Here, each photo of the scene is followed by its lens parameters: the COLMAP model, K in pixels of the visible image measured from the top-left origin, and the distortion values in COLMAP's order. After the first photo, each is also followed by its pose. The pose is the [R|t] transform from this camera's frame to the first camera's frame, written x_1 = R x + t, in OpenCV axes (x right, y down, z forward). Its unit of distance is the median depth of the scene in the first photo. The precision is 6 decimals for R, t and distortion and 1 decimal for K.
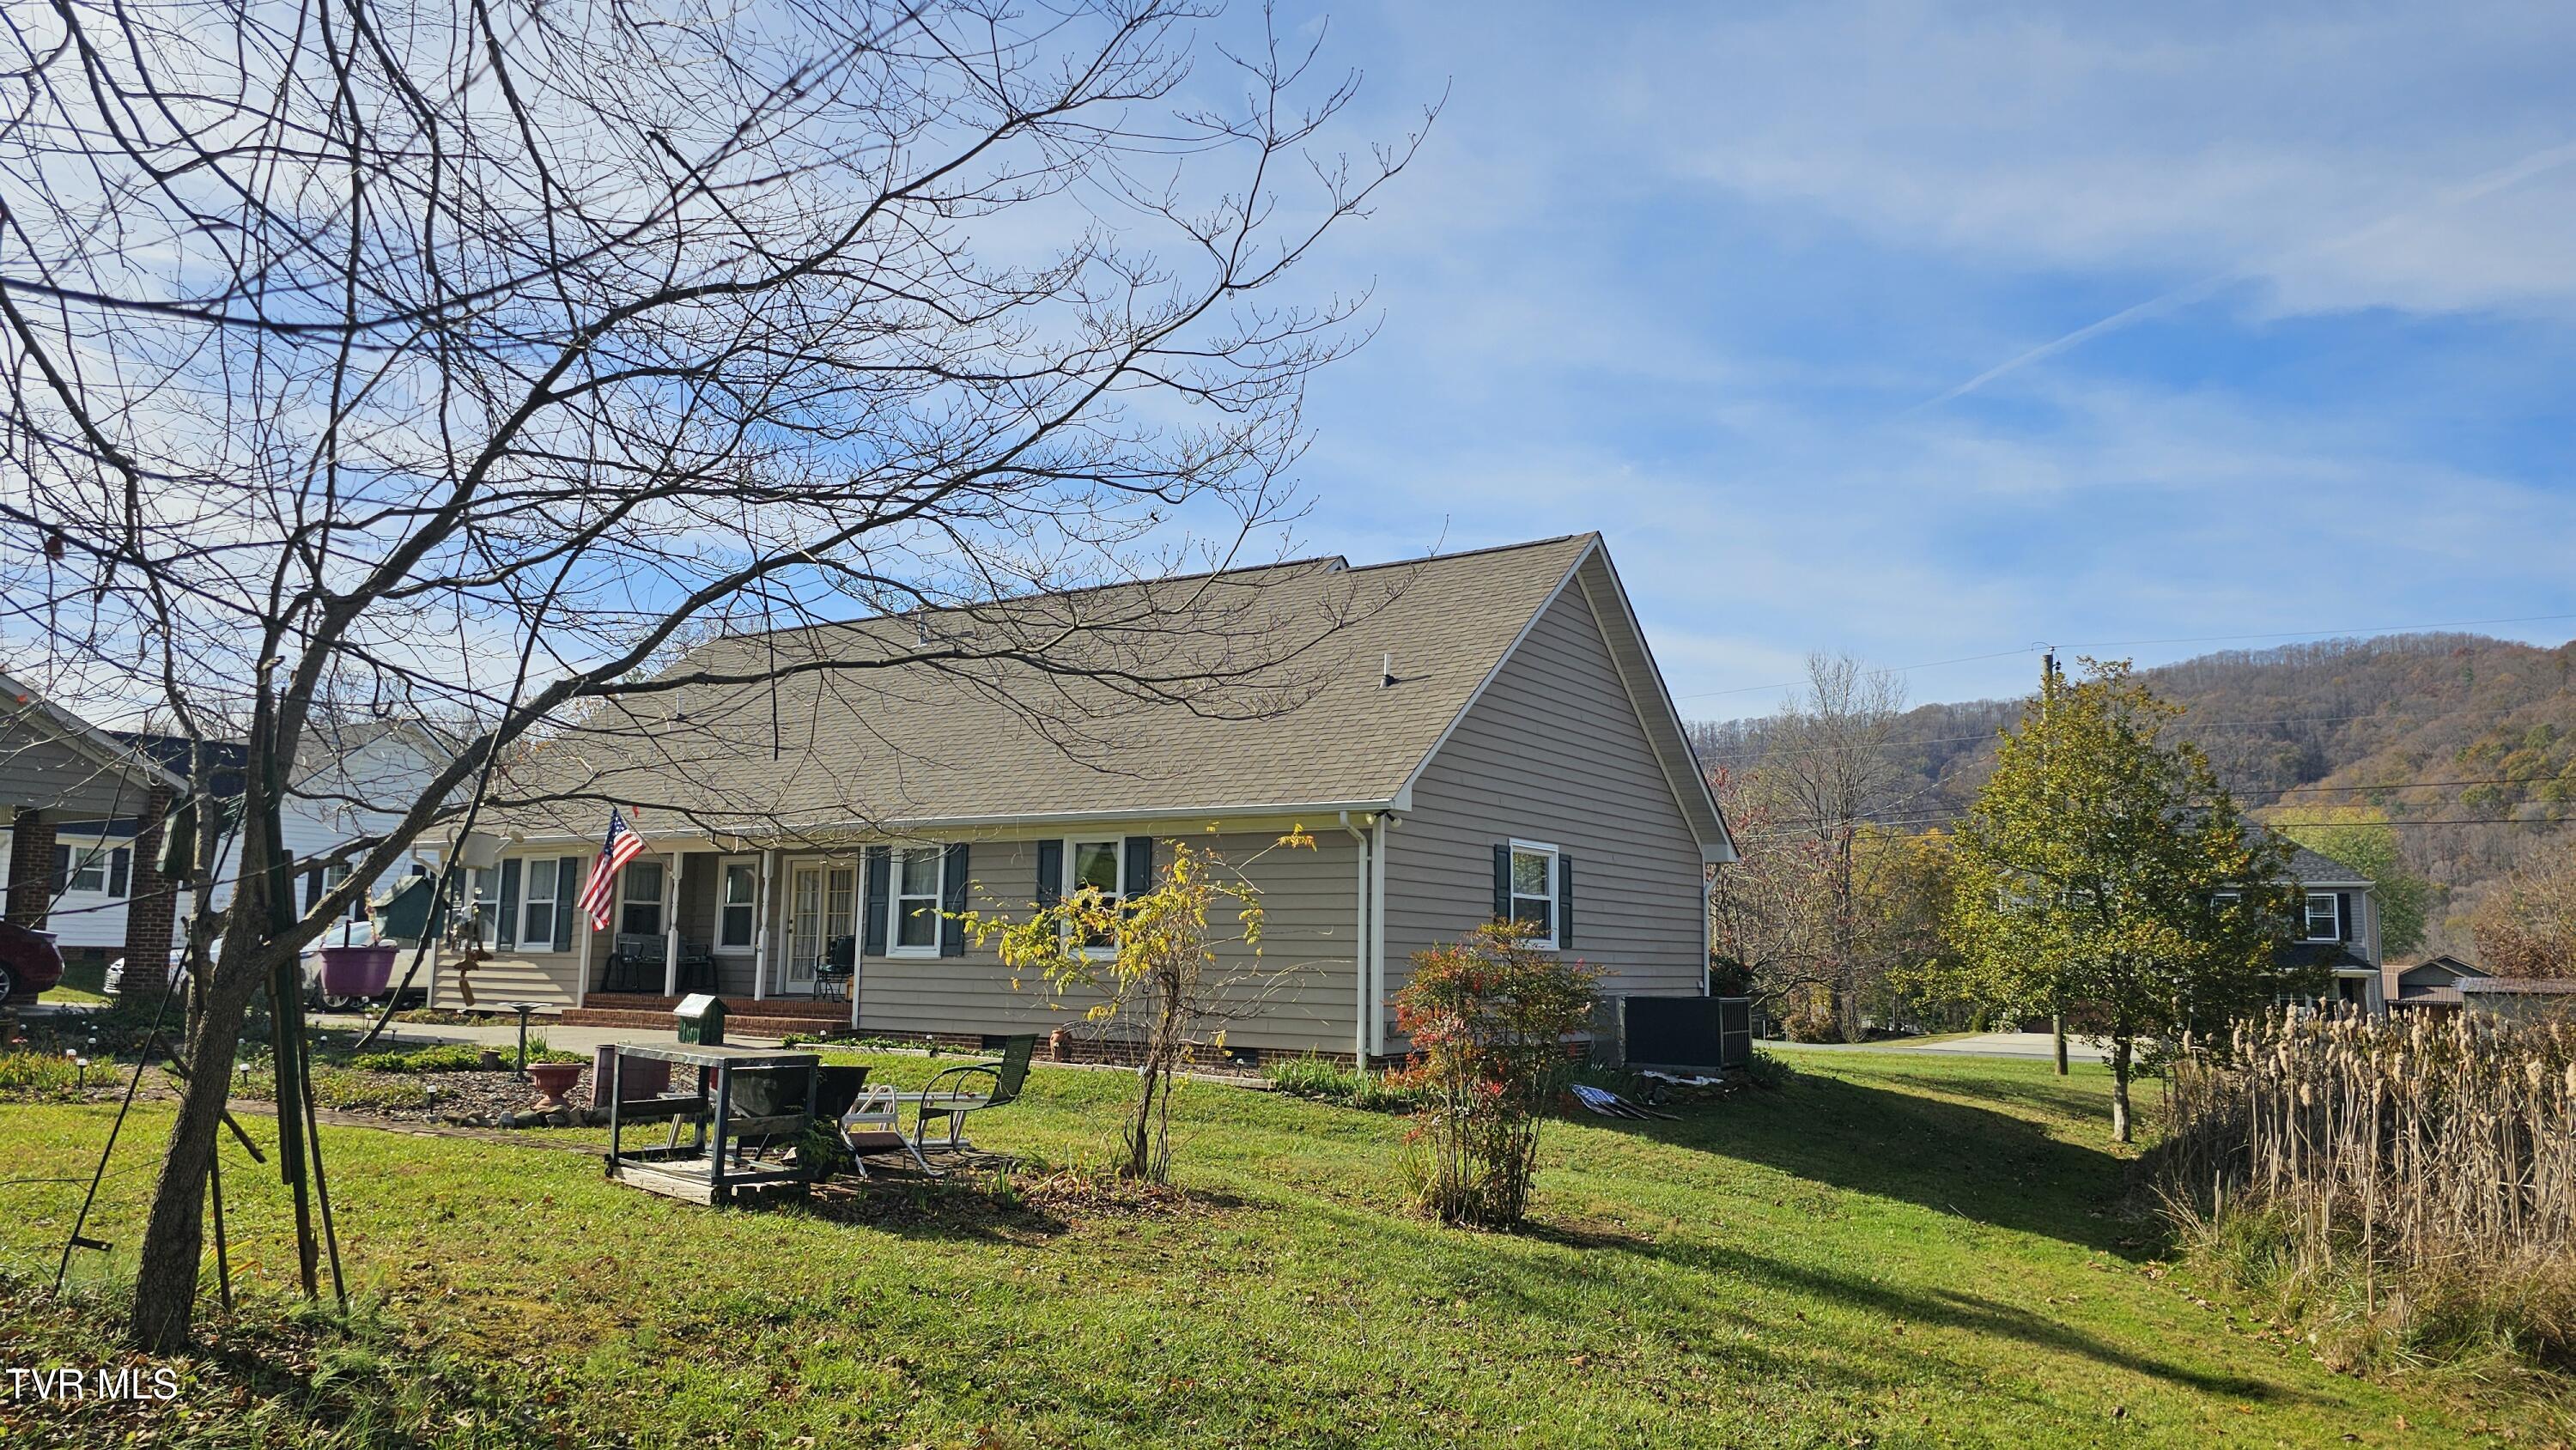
lens RADIAL K [[1722.4, 0, 1283.2], [0, 1722.4, 741.7], [0, 0, 1]] dist [0.076530, -0.004709]
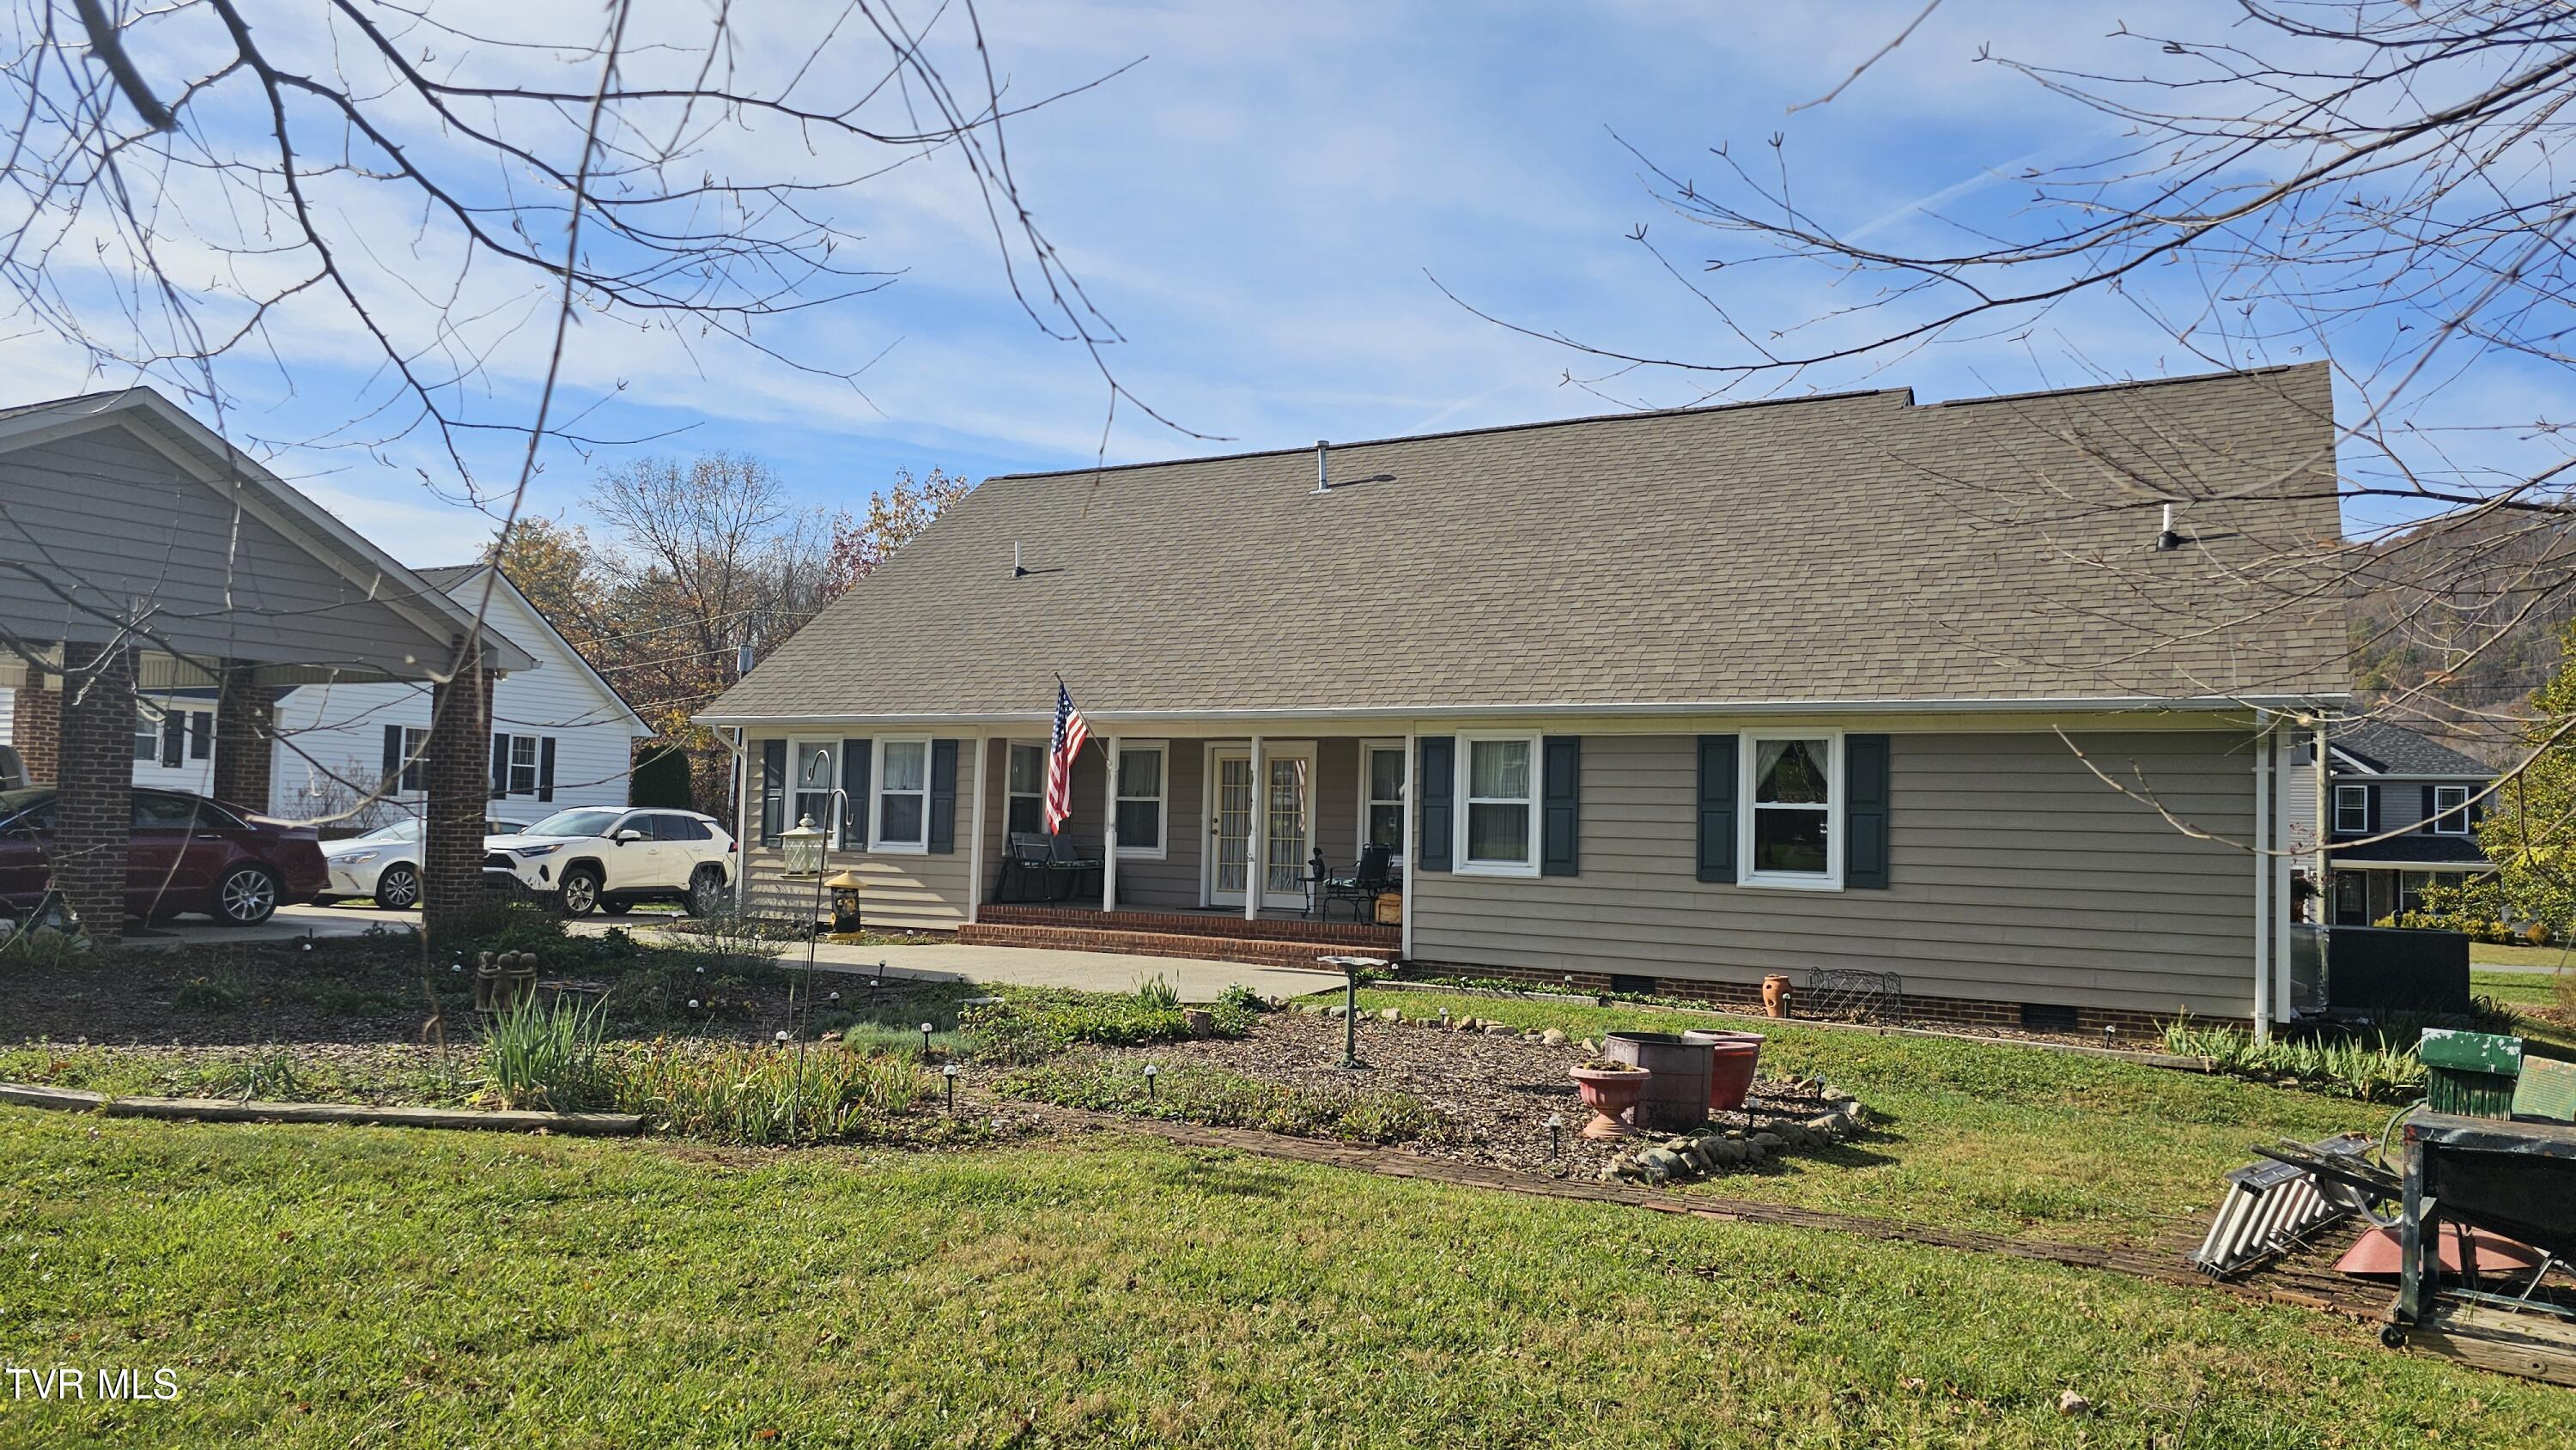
lens RADIAL K [[1722.4, 0, 1302.7], [0, 1722.4, 734.6], [0, 0, 1]] dist [0.076530, -0.004709]
pose [[0.995327, 0.013123, 0.095665, -0.330837], [-0.019911, 0.997323, 0.070358, 0.003631], [-0.094486, -0.071934, 0.992924, 0.184852]]
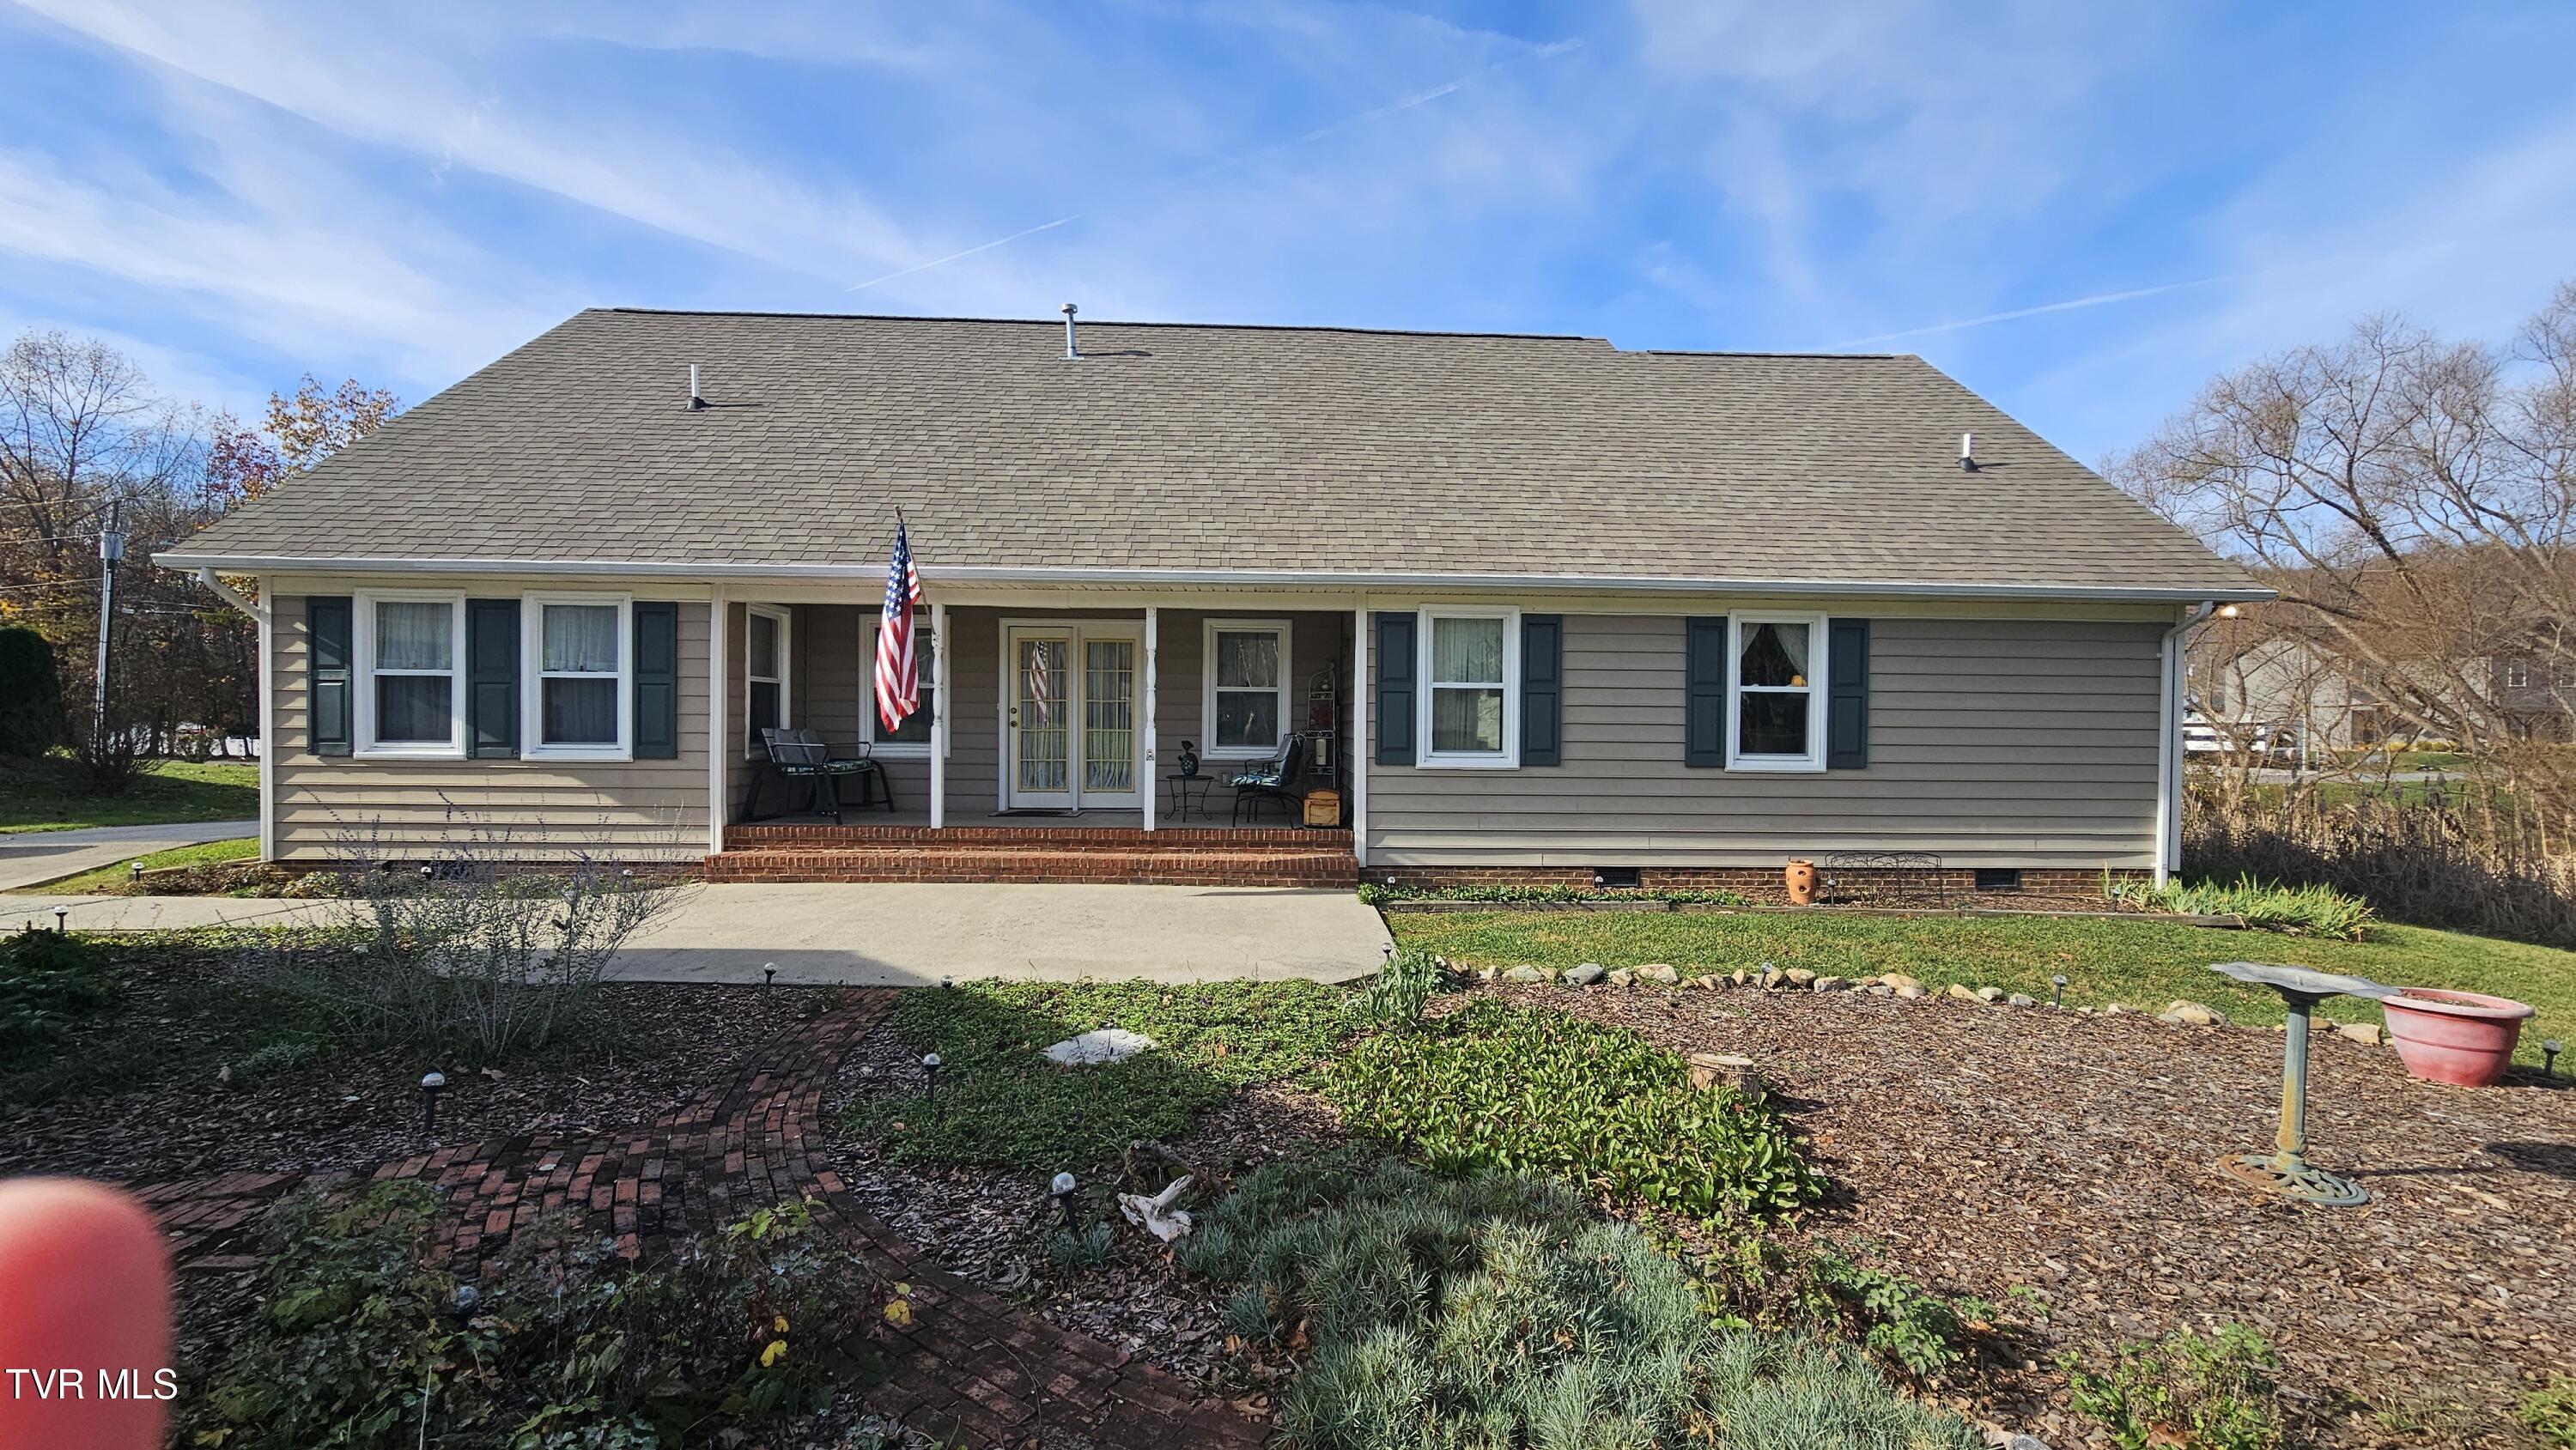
lens RADIAL K [[1040.6, 0, 1277.2], [0, 1040.6, 729.5], [0, 0, 1]] dist [0.000271, -0.000294]
pose [[0.799855, -0.013841, 0.600034, -0.468863], [-0.070769, 0.990585, 0.117187, 0.054626], [-0.596007, -0.136197, 0.791345, 0.608651]]
